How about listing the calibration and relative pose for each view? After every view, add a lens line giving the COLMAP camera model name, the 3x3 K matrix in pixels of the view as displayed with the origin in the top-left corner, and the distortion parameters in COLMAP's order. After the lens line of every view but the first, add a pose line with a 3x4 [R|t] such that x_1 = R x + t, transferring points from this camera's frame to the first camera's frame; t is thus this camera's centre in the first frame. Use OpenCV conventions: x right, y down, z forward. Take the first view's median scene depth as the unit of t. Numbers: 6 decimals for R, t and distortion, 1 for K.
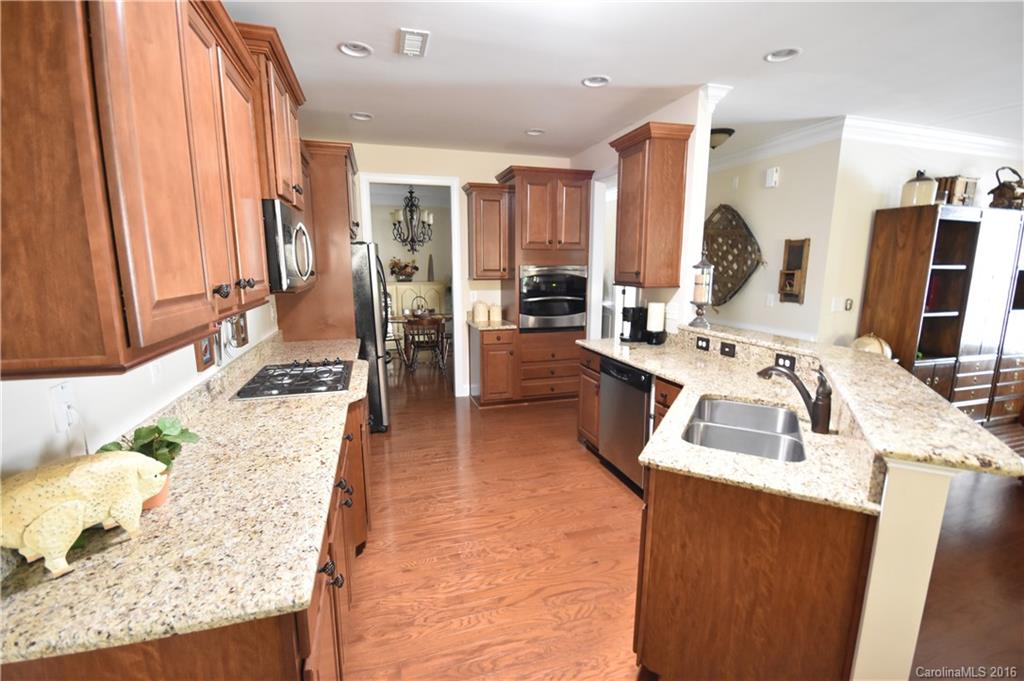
lens RADIAL K [[452.3, 0, 513.7], [0, 452.3, 341.6], [0, 0, 1]] dist [0.003479, -0.004084]
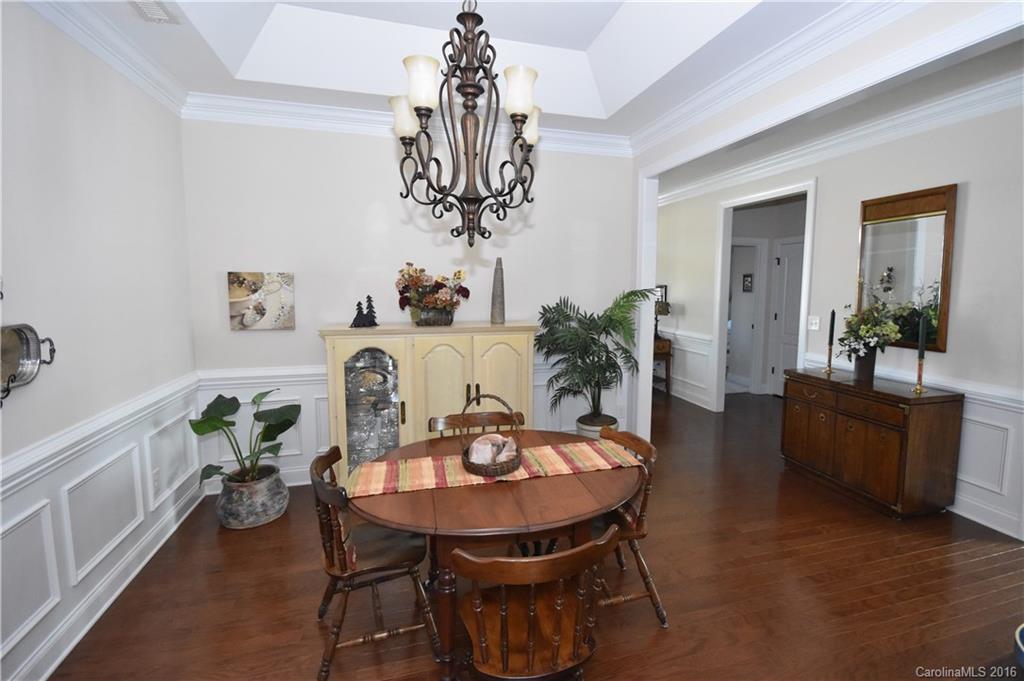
lens RADIAL K [[452.3, 0, 532.7], [0, 452.3, 325.9], [0, 0, 1]] dist [0.003479, -0.004084]
pose [[0.999977, 0.003249, -0.005960, -0.265026], [-0.003688, 0.997169, -0.075098, -0.178309], [0.005699, 0.075118, 0.997158, 1.053545]]
